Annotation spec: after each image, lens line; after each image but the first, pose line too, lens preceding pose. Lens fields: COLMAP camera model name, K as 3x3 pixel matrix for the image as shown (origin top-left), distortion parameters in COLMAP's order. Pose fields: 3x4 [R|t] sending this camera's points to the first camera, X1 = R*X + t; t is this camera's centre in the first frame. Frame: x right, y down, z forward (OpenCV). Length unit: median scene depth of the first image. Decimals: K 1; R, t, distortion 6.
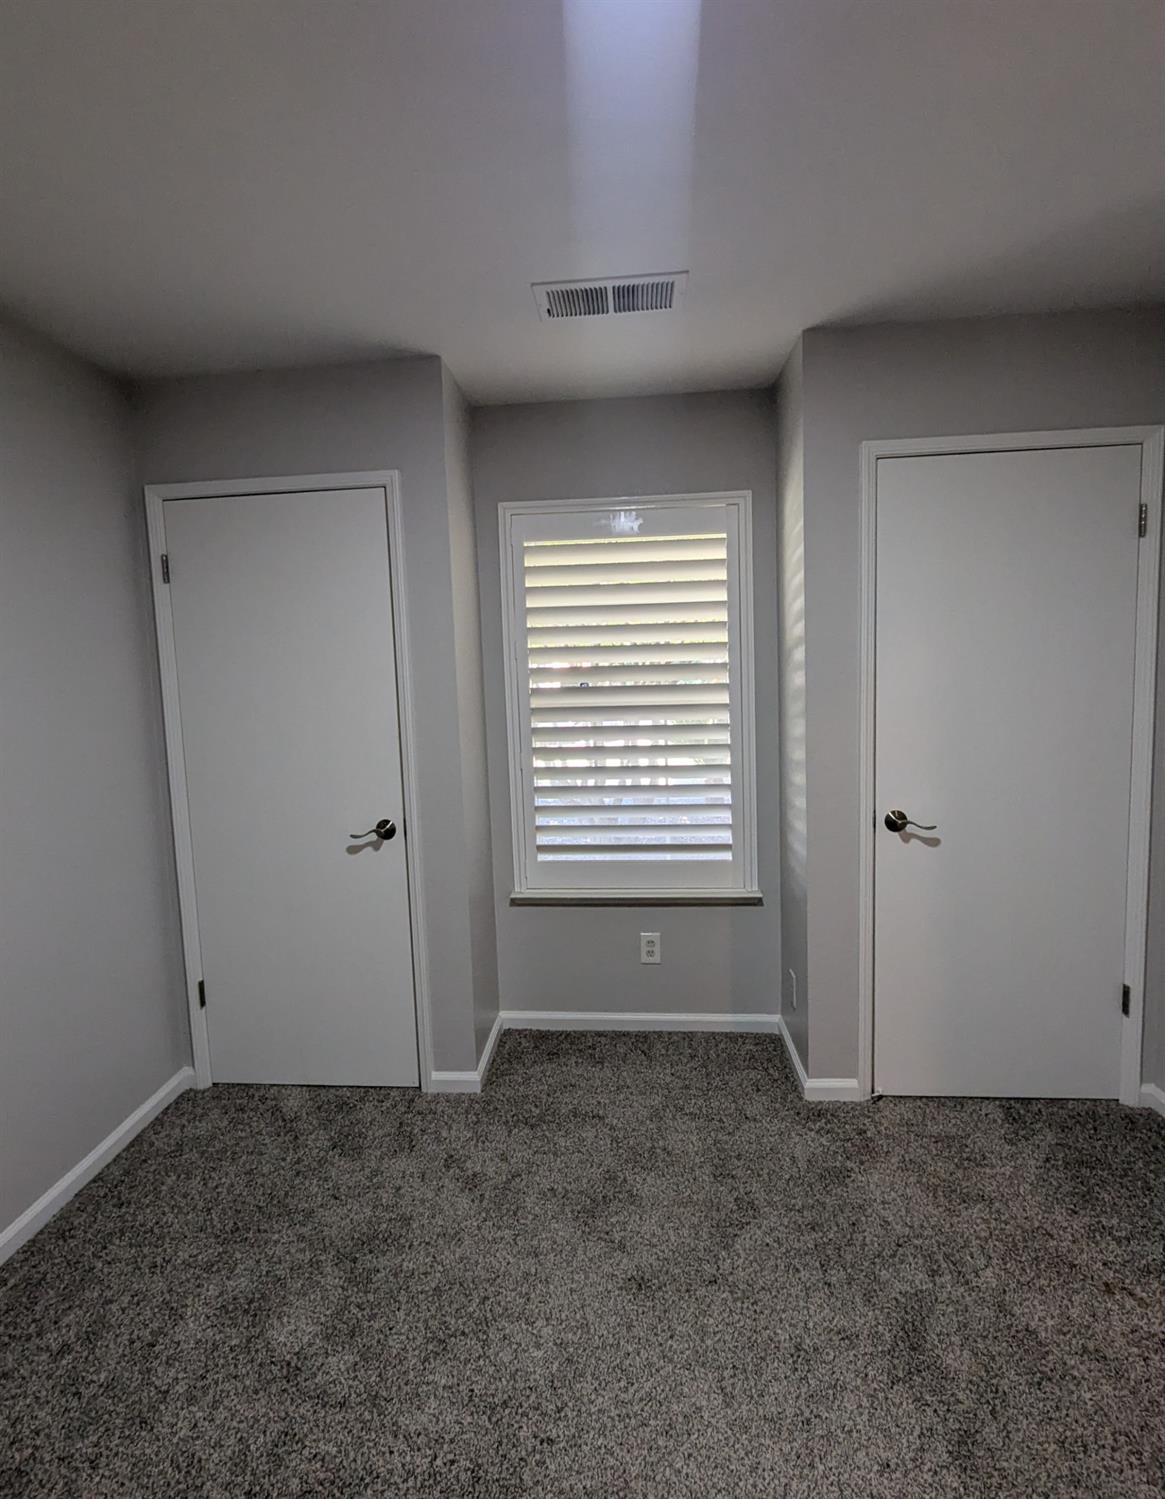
lens RADIAL K [[691.2, 0, 581.4], [0, 691.2, 716.9], [0, 0, 1]] dist [0.000137, -0.001718]
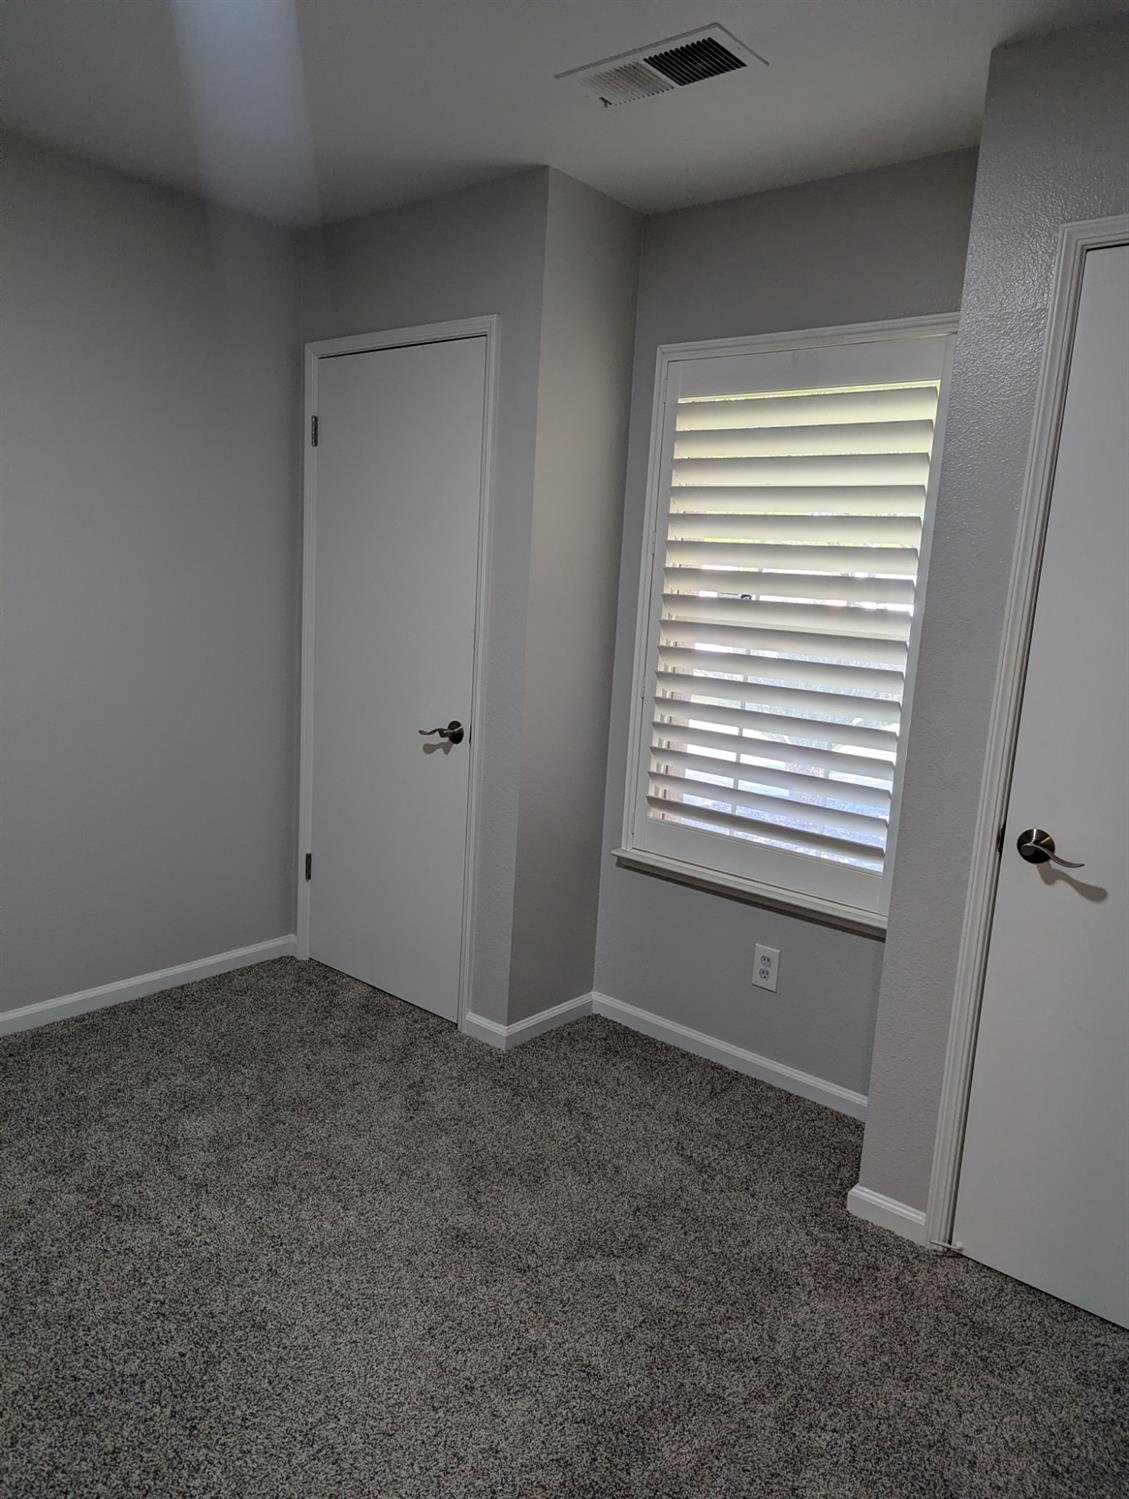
lens RADIAL K [[1048.2, 0, 556.8], [0, 1048.2, 749.6], [0, 0, 1]] dist [0.047200, -0.045123]
pose [[0.807767, 0.176092, -0.562586, 0.586529], [-0.130992, 0.984100, 0.119947, 0.005404], [0.574763, -0.023195, 0.817991, -0.032839]]
